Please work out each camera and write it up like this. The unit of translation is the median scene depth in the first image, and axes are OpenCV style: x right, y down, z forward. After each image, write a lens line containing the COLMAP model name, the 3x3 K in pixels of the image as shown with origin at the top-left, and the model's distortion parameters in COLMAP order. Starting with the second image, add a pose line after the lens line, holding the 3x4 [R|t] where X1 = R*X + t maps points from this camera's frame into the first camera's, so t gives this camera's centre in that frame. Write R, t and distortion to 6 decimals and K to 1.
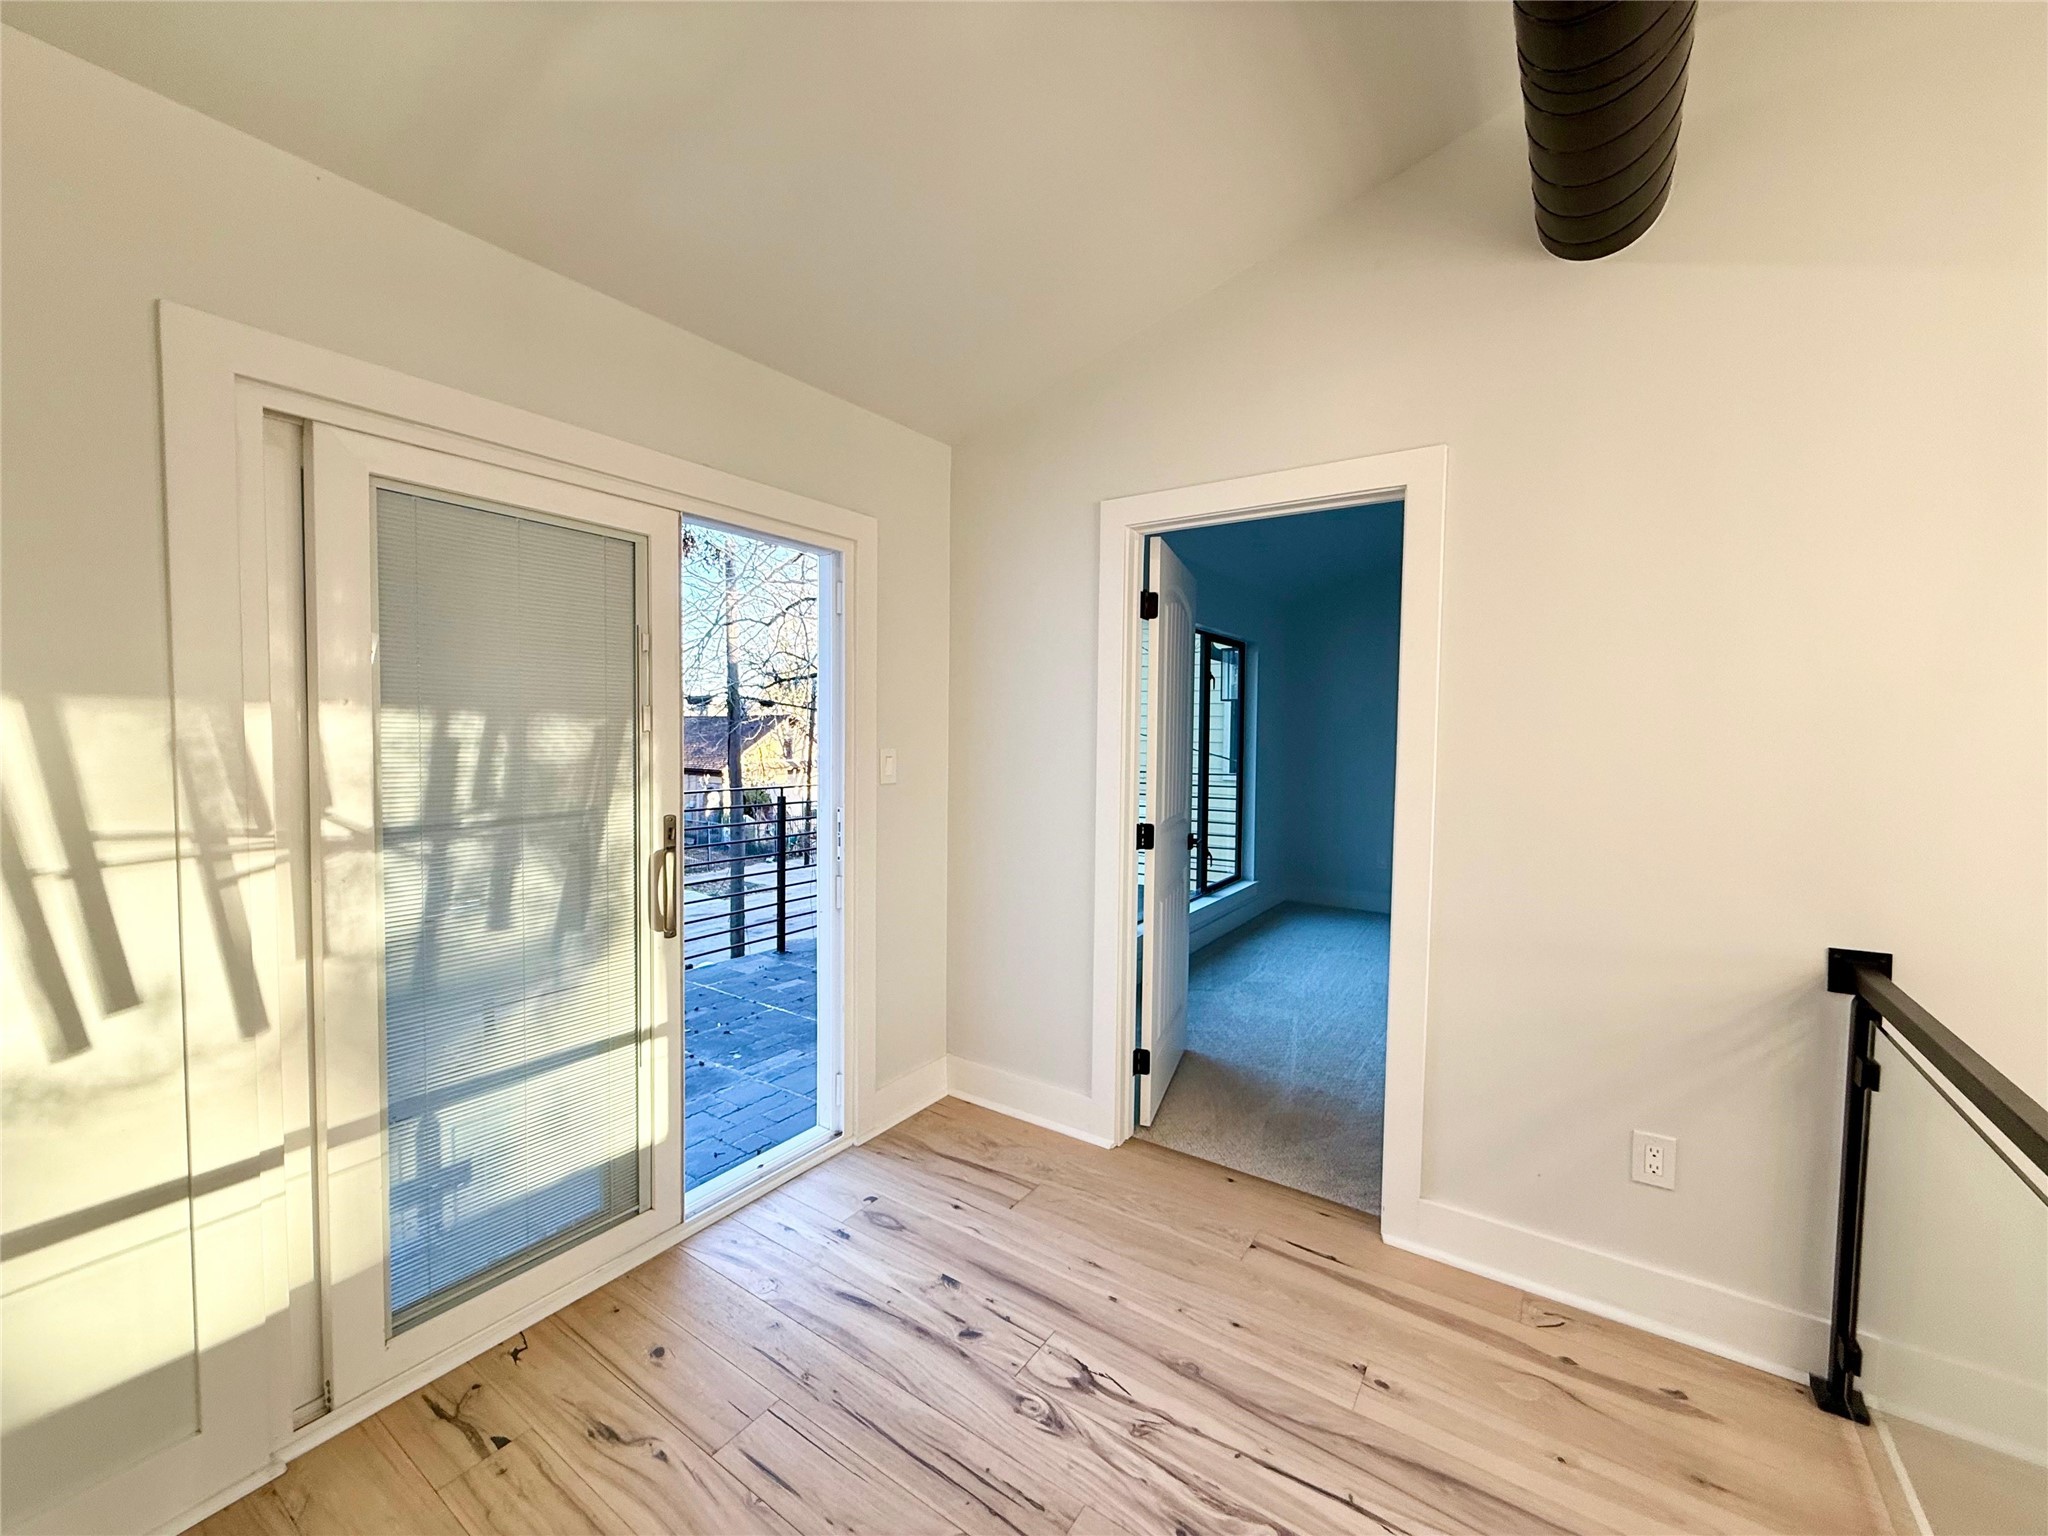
lens RADIAL K [[817.2, 0, 1011.6], [0, 817.2, 768.4], [0, 0, 1]] dist [-0.000066, 0.000616]
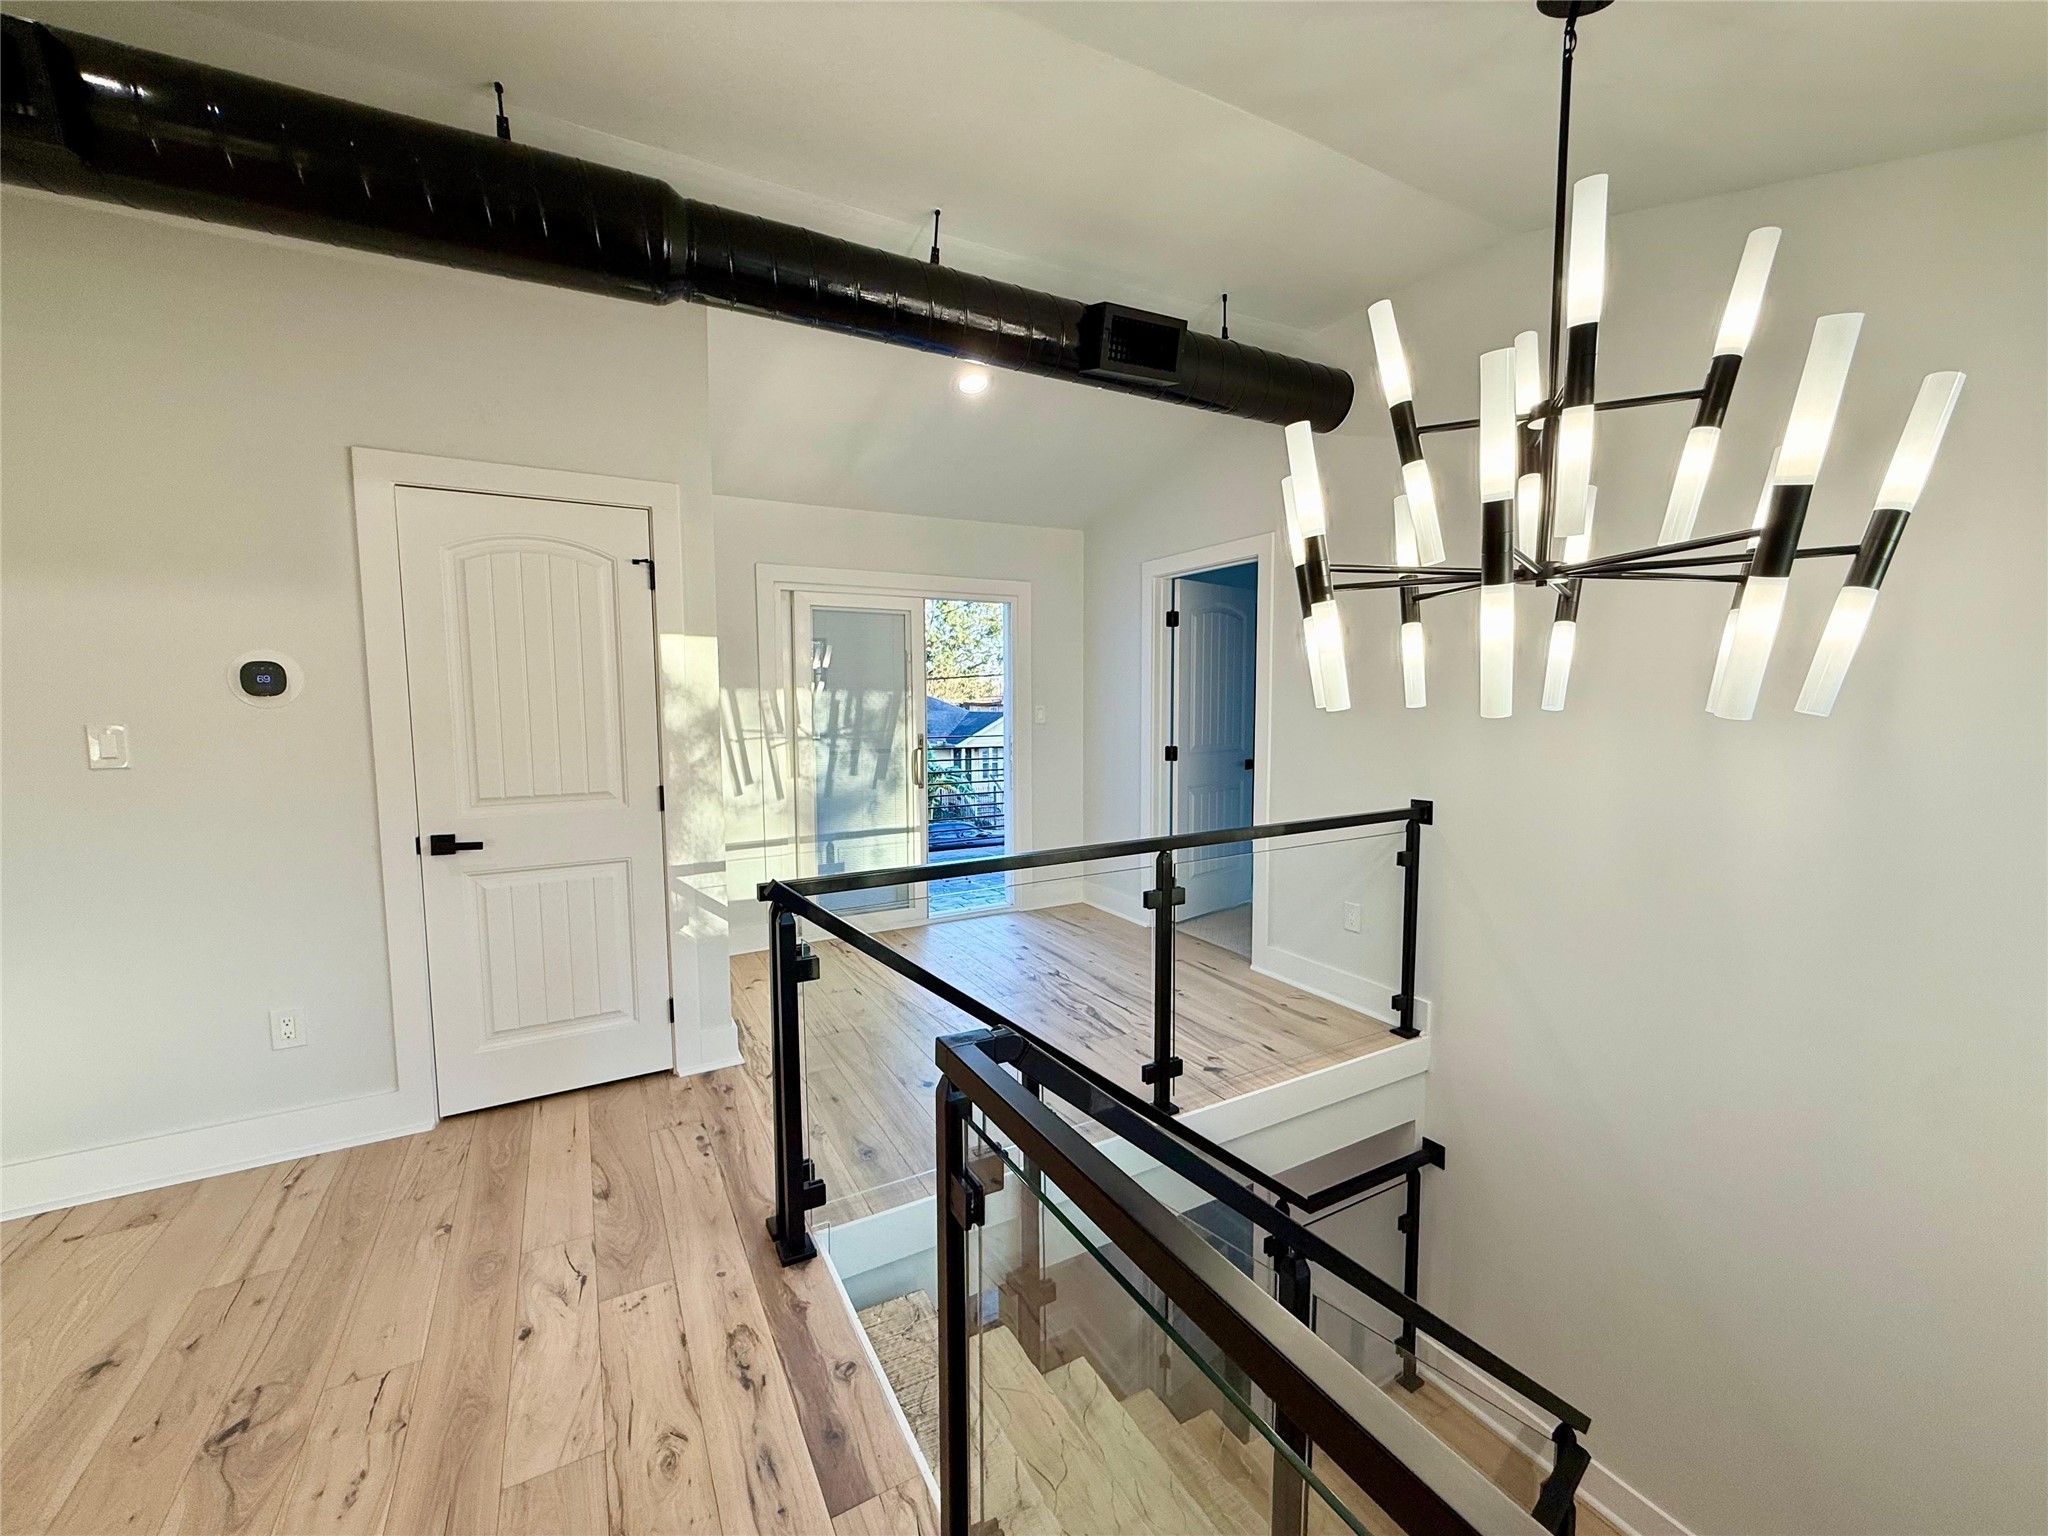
lens RADIAL K [[817.2, 0, 1018.9], [0, 817.2, 766.1], [0, 0, 1]] dist [-0.000066, 0.000616]
pose [[0.895469, 0.021749, -0.444593, 1.006009], [-0.005234, 0.999251, 0.038338, 0.070912], [0.445094, -0.032004, 0.894912, -1.090612]]
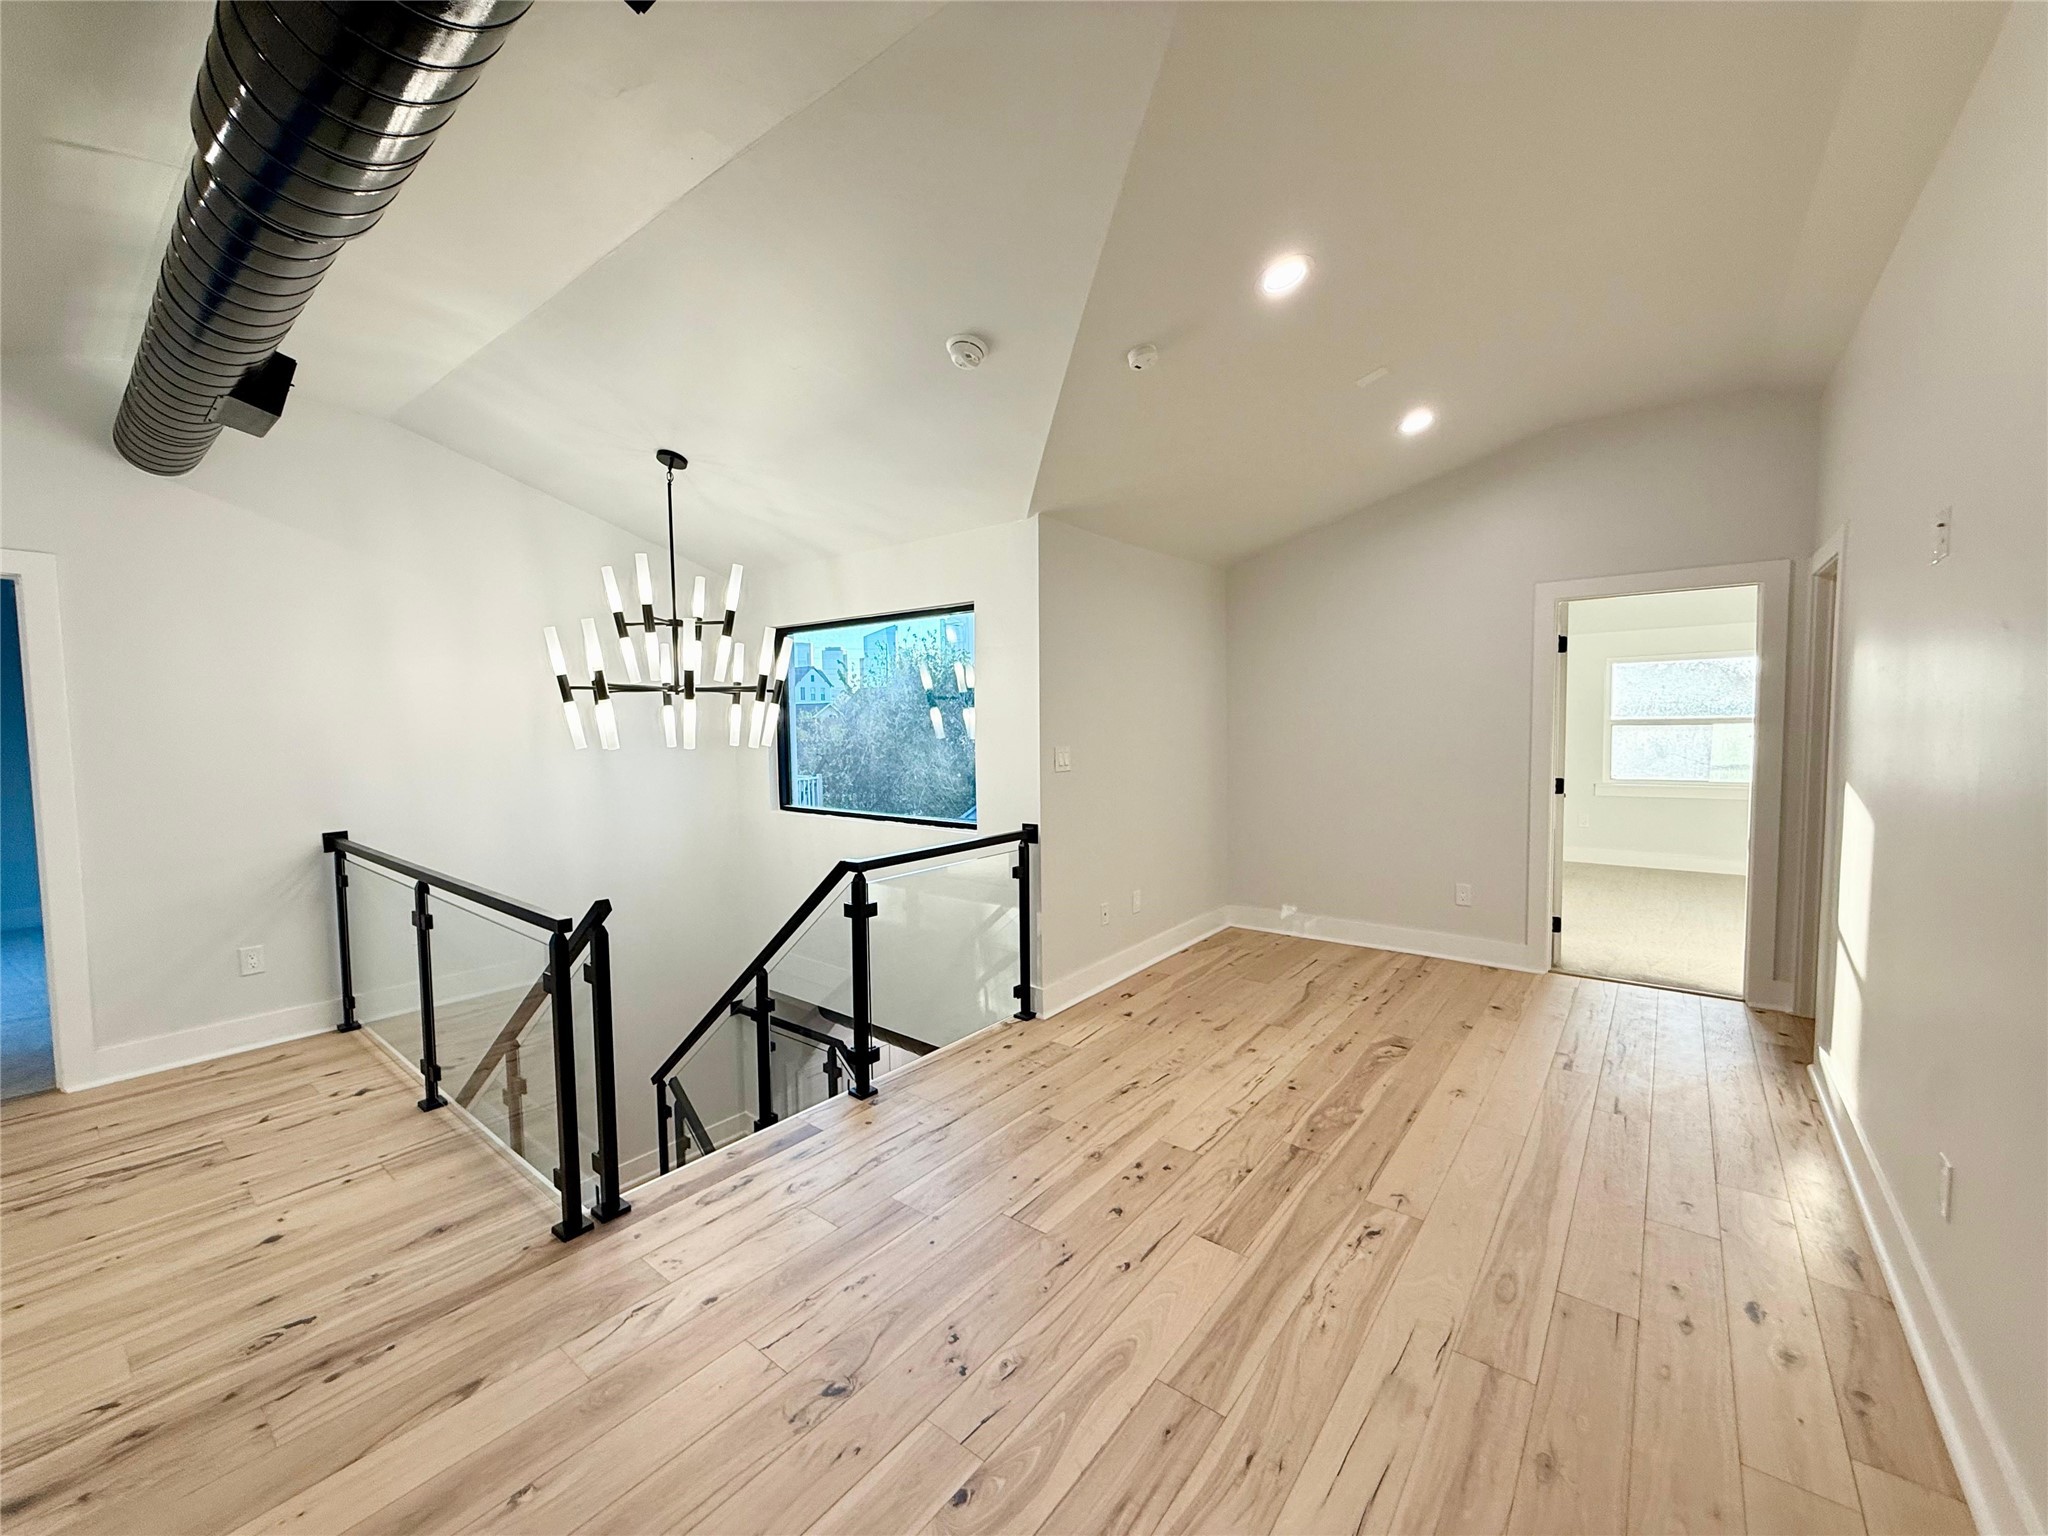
lens RADIAL K [[817.2, 0, 1008.7], [0, 817.2, 768.8], [0, 0, 1]] dist [-0.000066, 0.000616]
pose [[0.078177, -0.071915, 0.994342, -1.042588], [0.060719, 0.995887, 0.067253, 0.008157], [-0.995089, 0.055117, 0.082222, -1.039737]]
